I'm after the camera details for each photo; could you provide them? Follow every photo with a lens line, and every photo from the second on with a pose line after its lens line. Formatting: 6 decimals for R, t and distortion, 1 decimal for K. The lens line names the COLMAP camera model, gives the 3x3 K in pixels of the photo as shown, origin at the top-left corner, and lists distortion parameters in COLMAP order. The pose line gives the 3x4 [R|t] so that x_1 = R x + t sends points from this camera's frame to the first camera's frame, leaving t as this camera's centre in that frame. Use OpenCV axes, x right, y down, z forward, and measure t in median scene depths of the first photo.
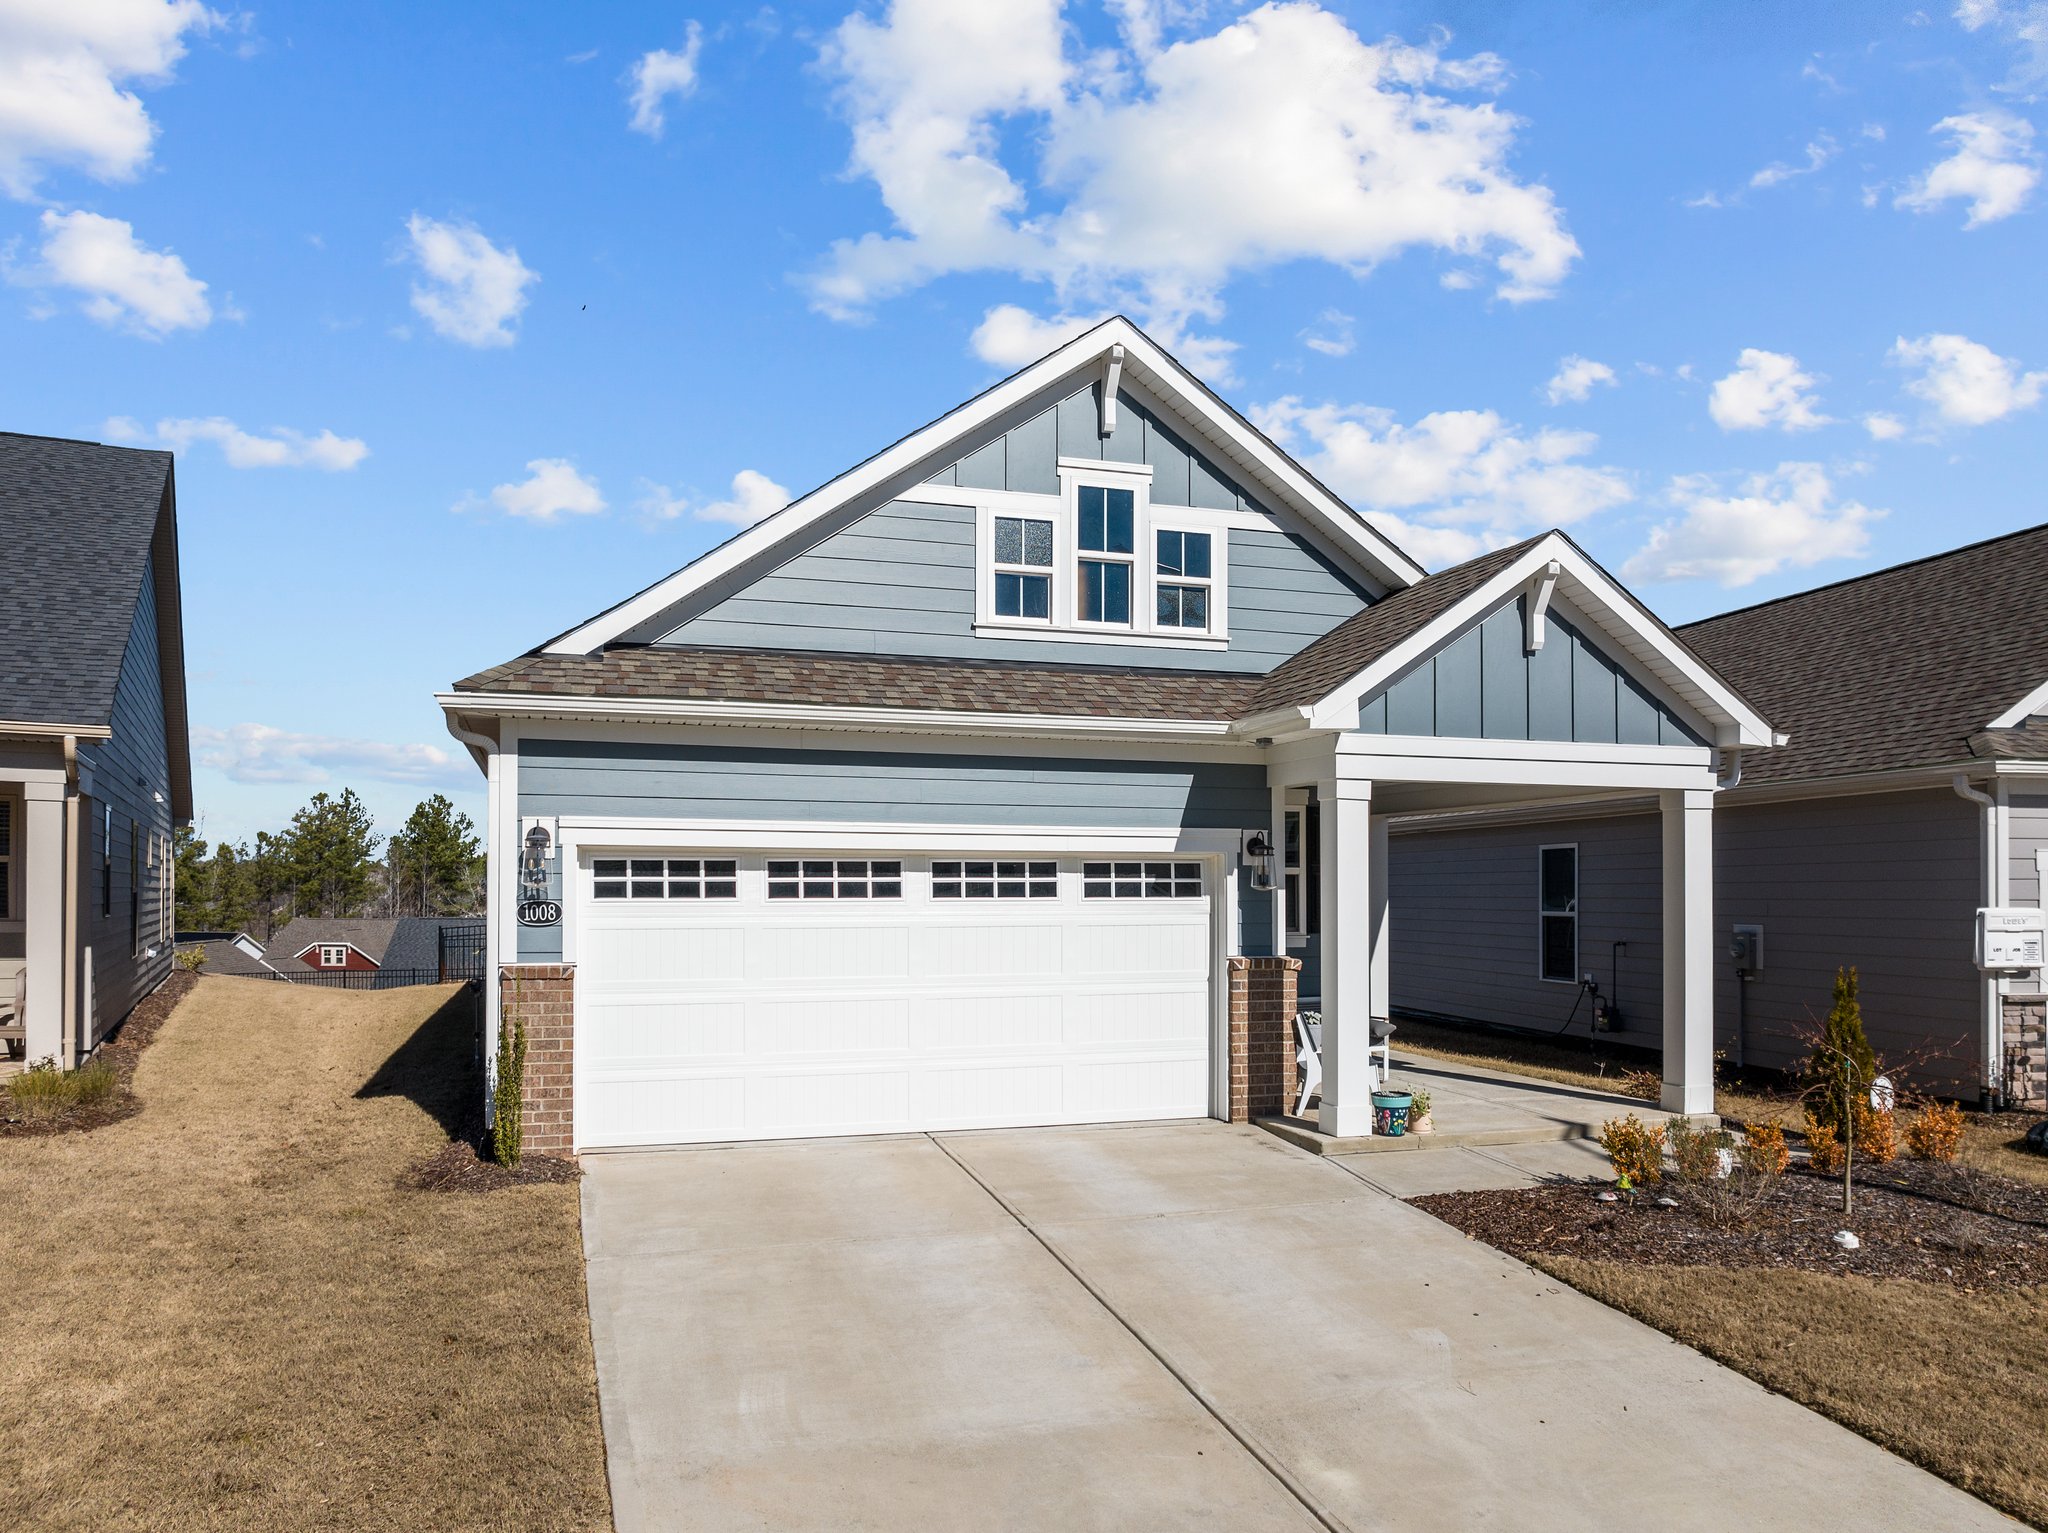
lens RADIAL K [[1500.2, 0, 1017.3], [0, 1500.2, 886.1], [0, 0, 1]] dist [-0.041947, -0.003251]
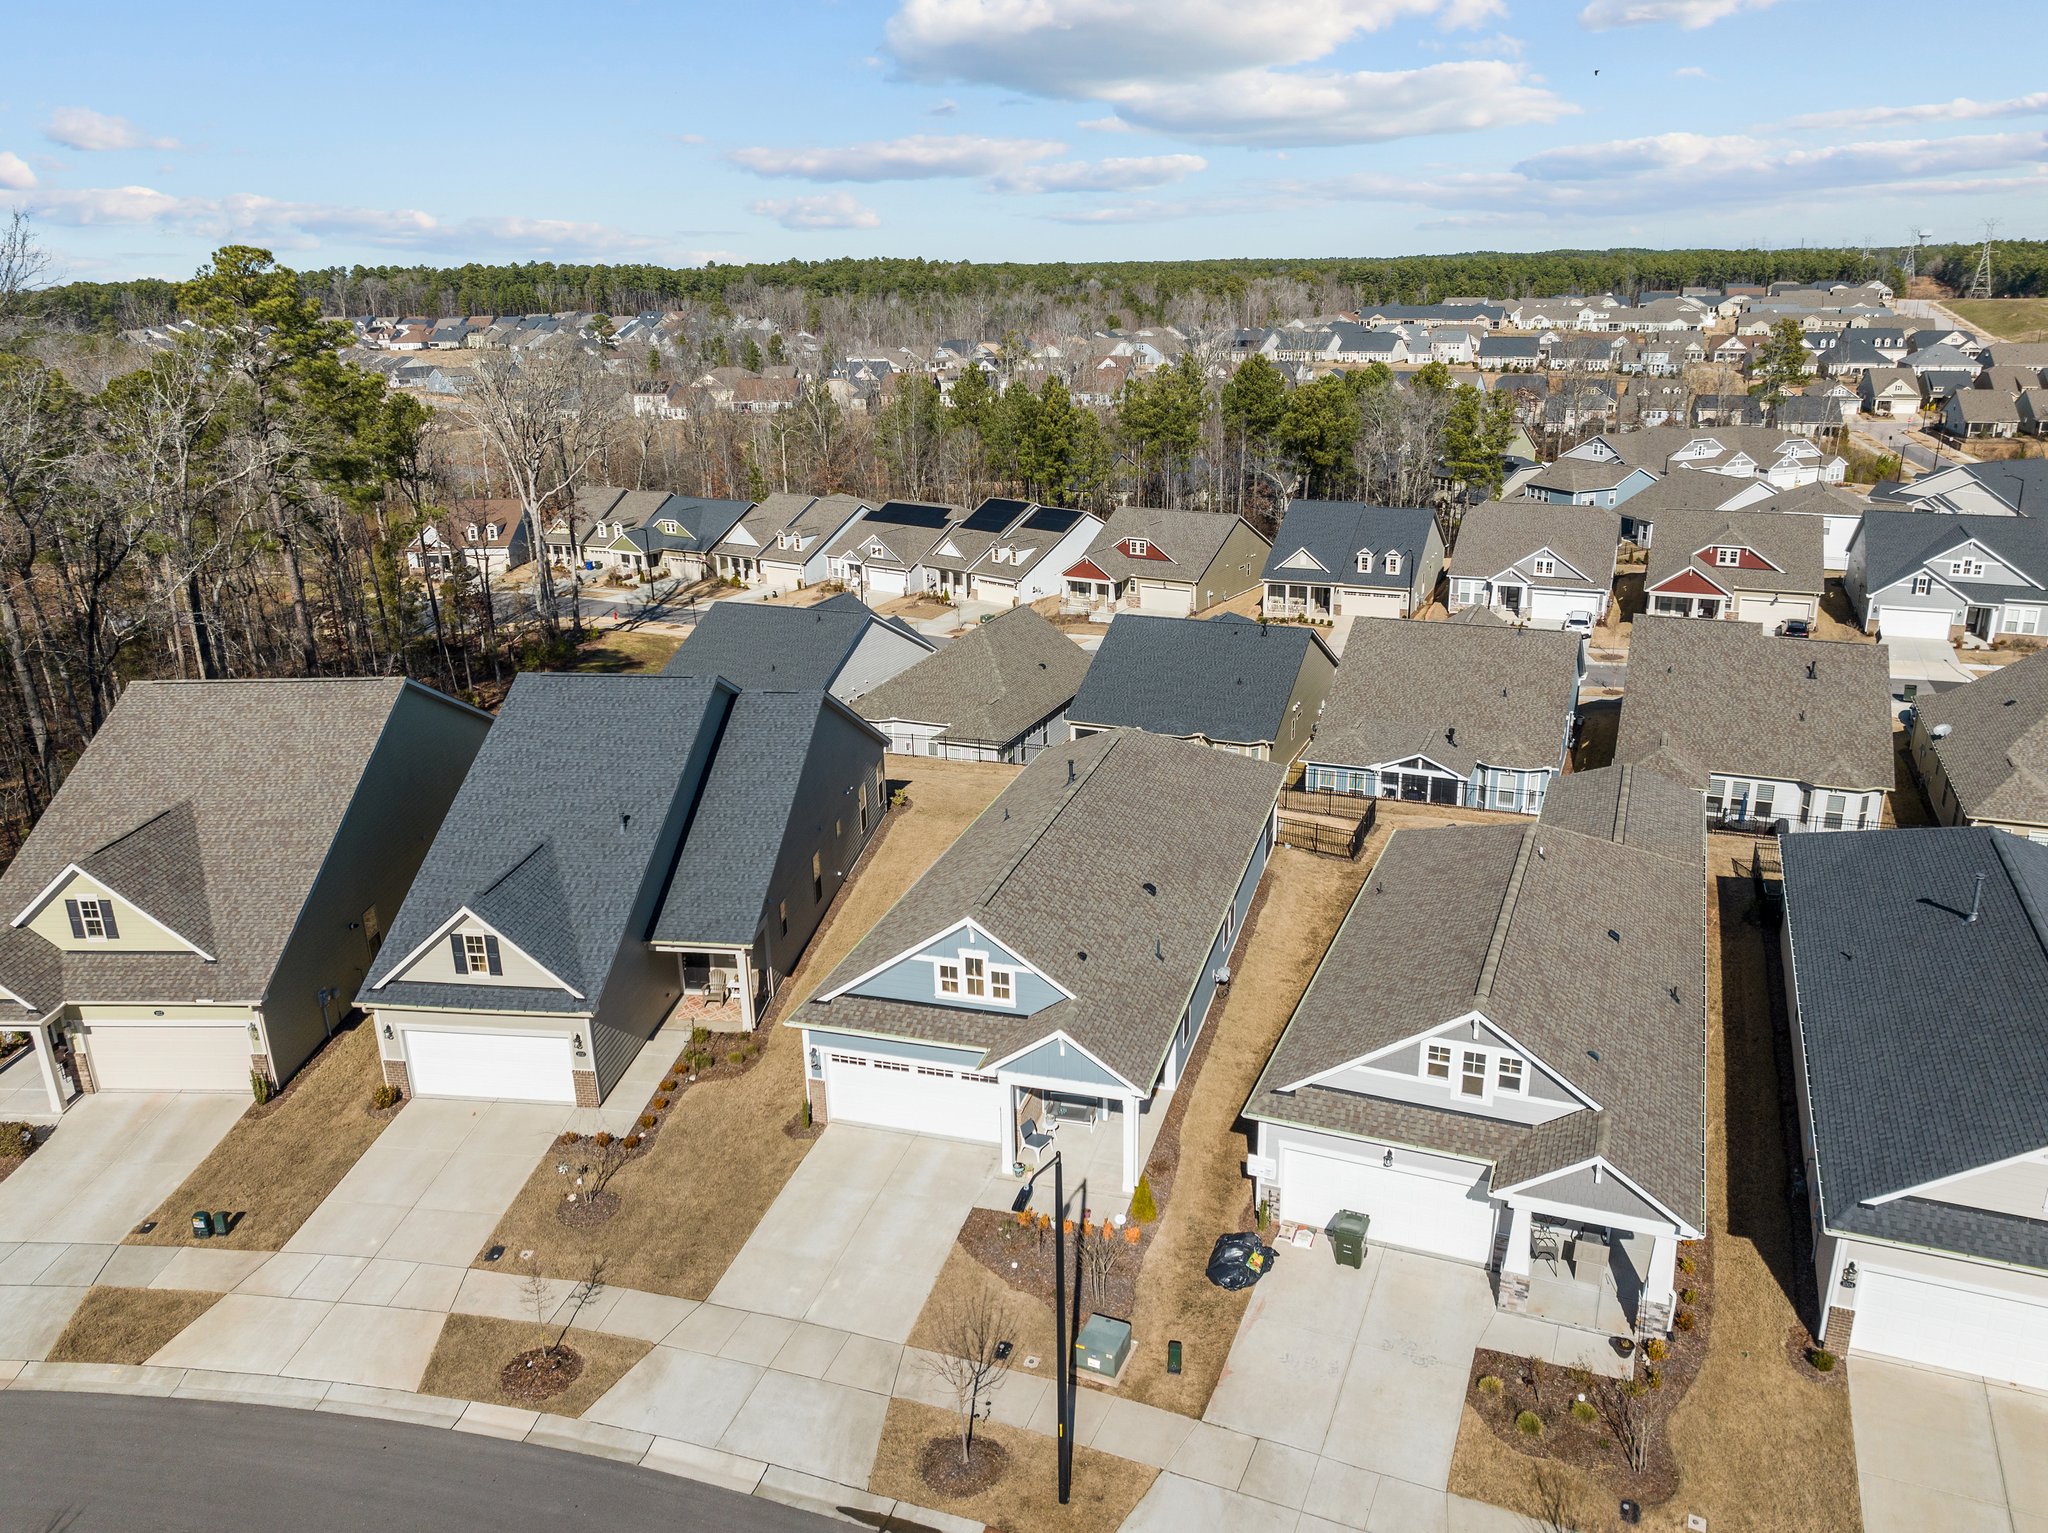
lens RADIAL K [[1477.6, 0, 1024.0], [0, 1477.6, 766.5], [0, 0, 1]] dist [-0.034911, -0.009096]
pose [[0.825298, 0.157998, -0.542144, 1.807451], [0.026736, 0.948051, 0.316992, -1.668735], [0.564064, -0.276107, 0.778201, -1.268454]]
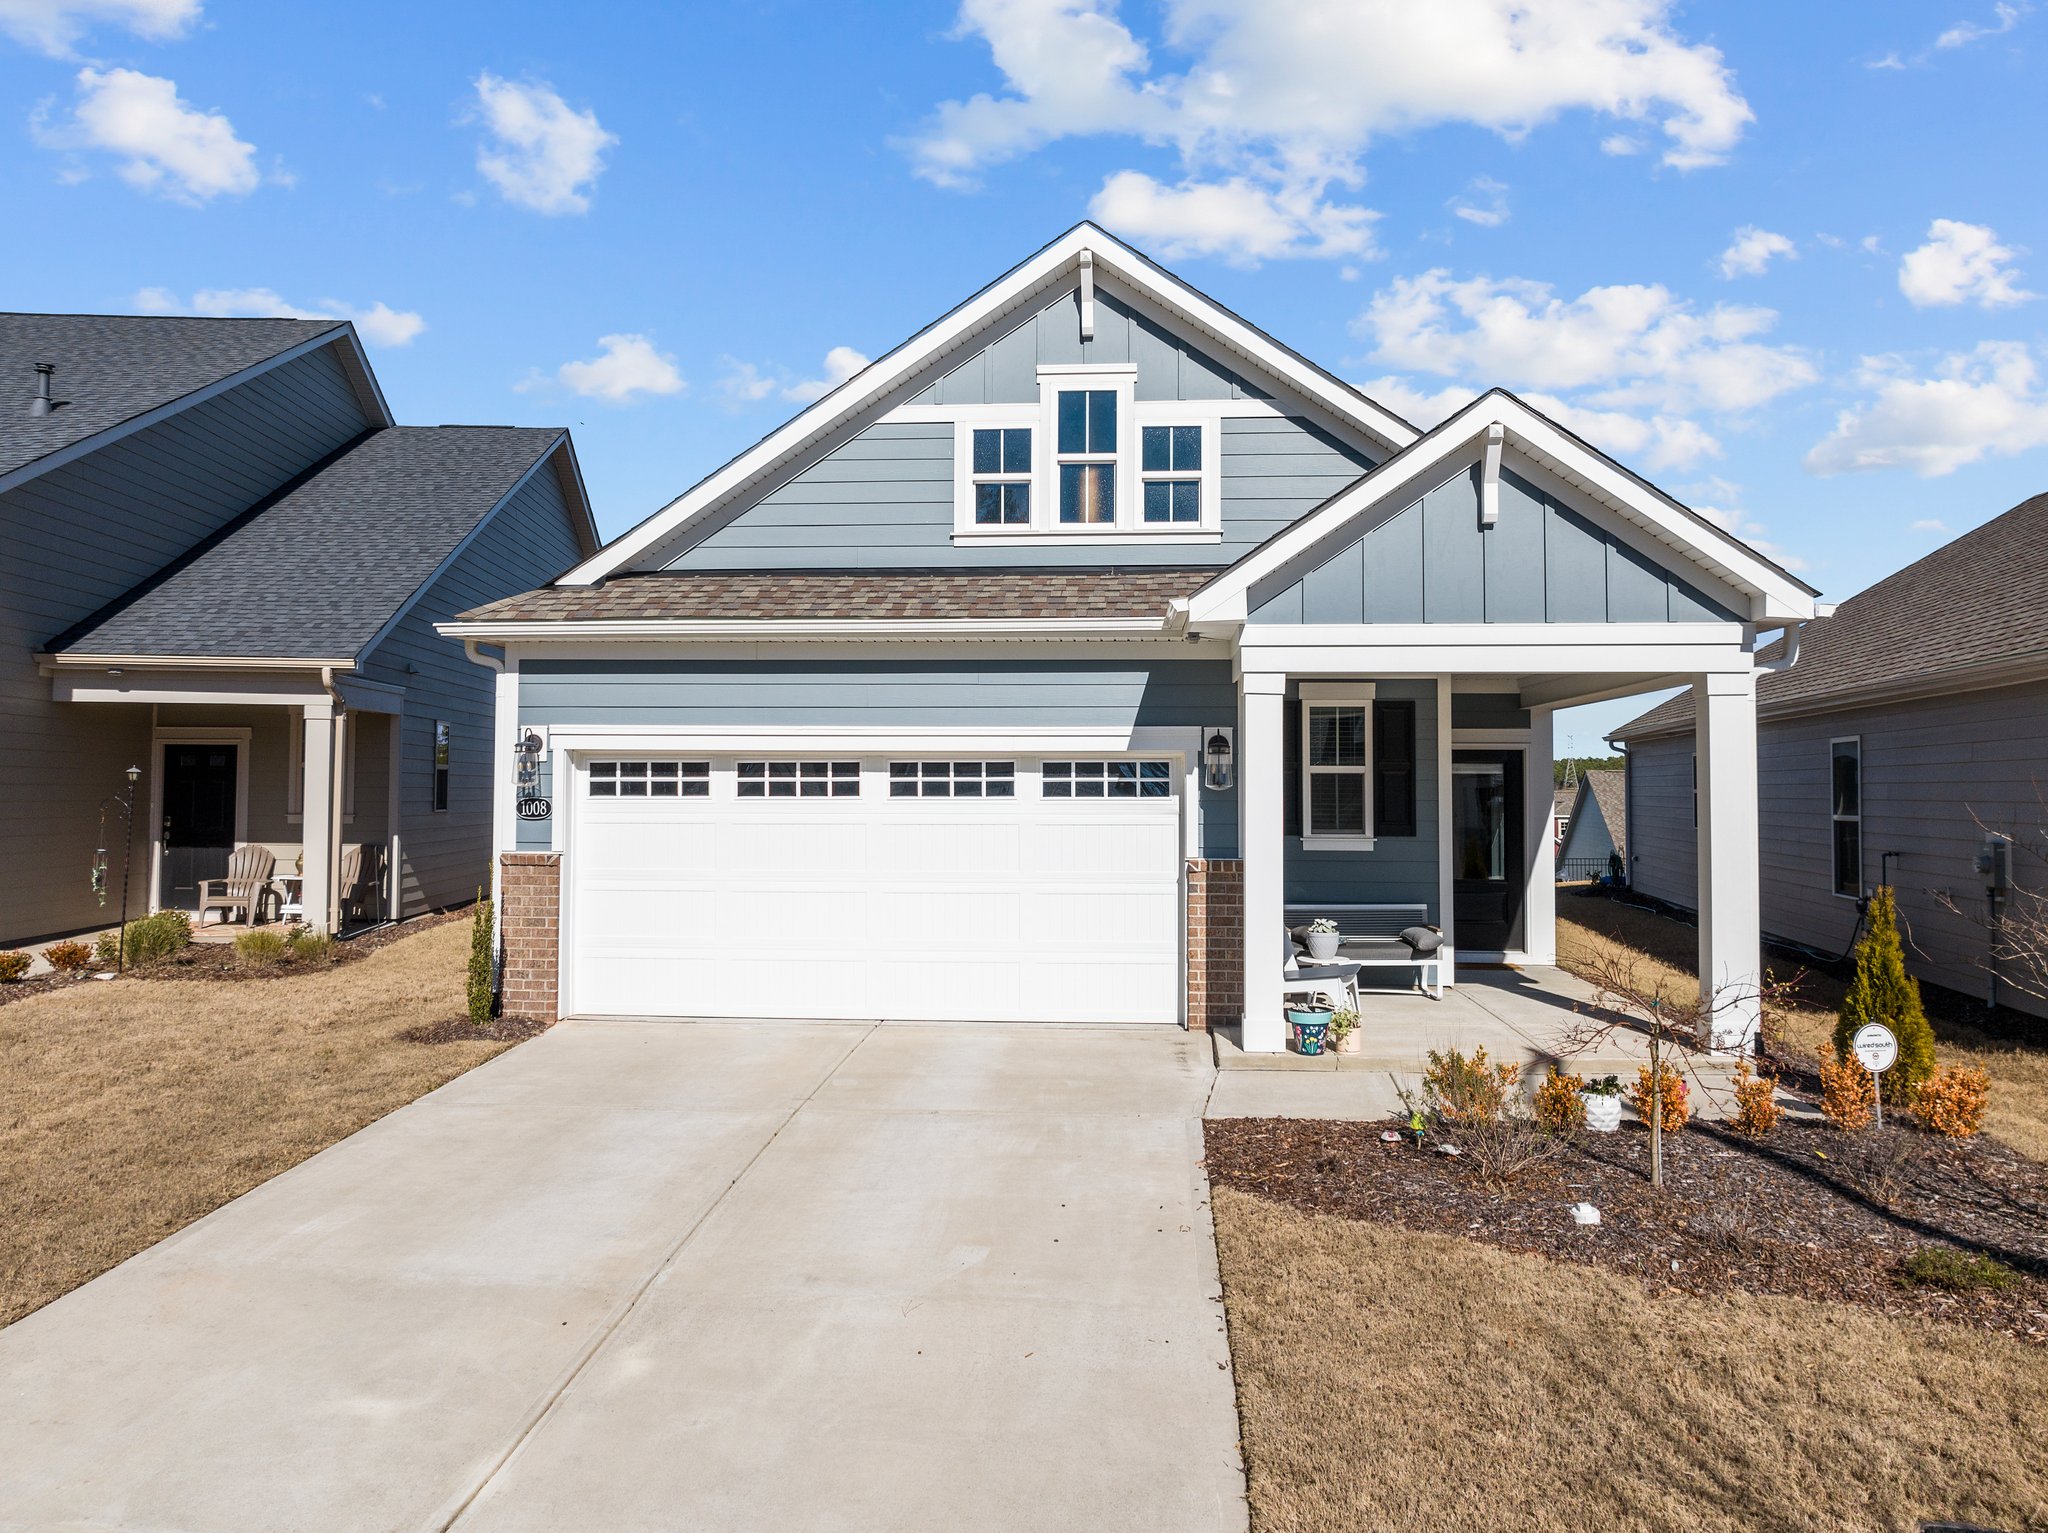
lens RADIAL K [[1469.9, 0, 1023.0], [0, 1469.9, 734.2], [0, 0, 1]] dist [-0.025711, -0.005501]
pose [[0.922234, -0.012946, -0.386415, 0.410702], [-0.000143, 0.999428, -0.033824, -0.001050], [0.386632, 0.031249, 0.921705, 0.079880]]
